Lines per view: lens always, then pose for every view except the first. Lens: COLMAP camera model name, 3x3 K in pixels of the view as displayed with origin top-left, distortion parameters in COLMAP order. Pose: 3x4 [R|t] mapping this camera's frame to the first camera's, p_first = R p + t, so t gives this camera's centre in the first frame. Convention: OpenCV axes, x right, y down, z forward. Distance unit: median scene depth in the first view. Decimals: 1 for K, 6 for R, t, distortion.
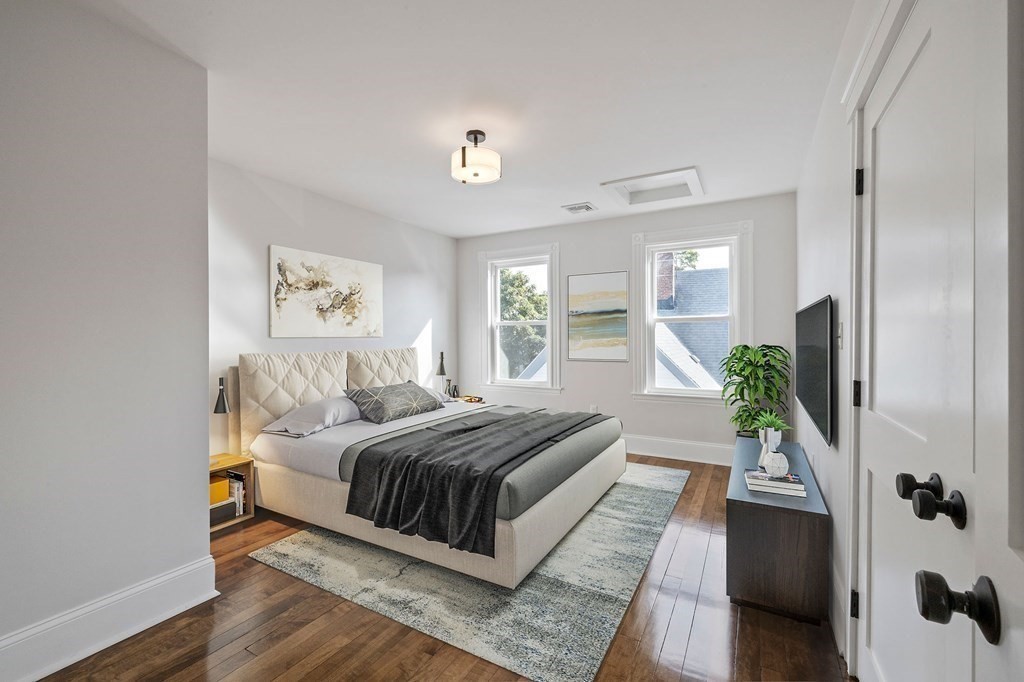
lens RADIAL K [[433.2, 0, 510.8], [0, 433.2, 339.3], [0, 0, 1]] dist [-0.005222, 0.000025]
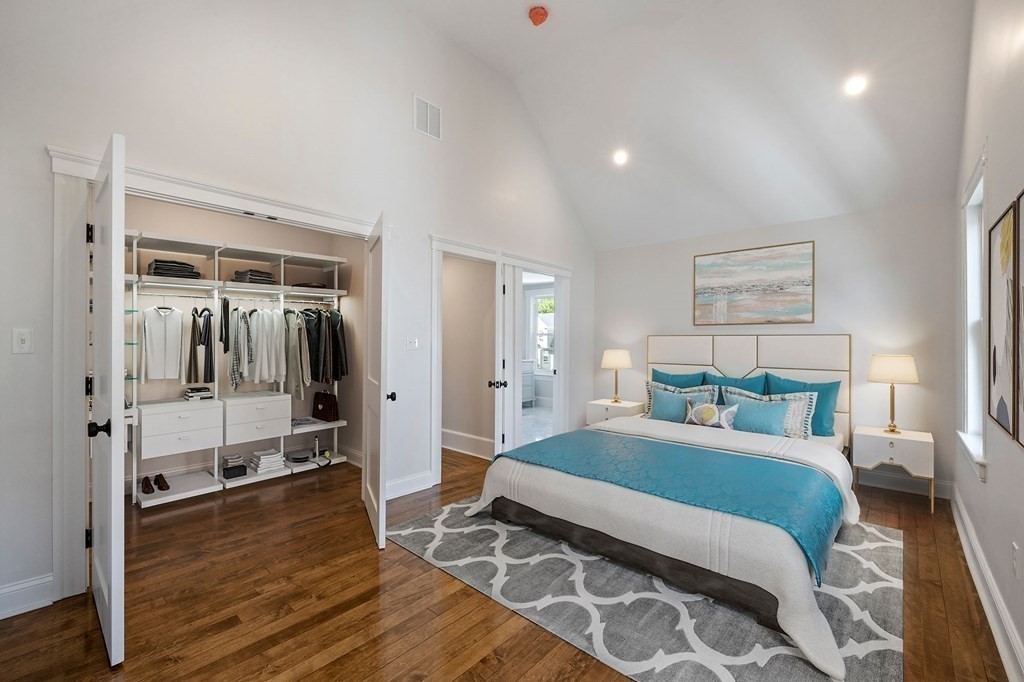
lens RADIAL K [[433.2, 0, 511.0], [0, 433.2, 340.9], [0, 0, 1]] dist [-0.005222, 0.000025]
pose [[0.216785, 0.005100, 0.976206, -1.414562], [0.002902, 0.999979, -0.005868, -0.011808], [-0.976215, 0.004105, 0.216766, -2.650586]]
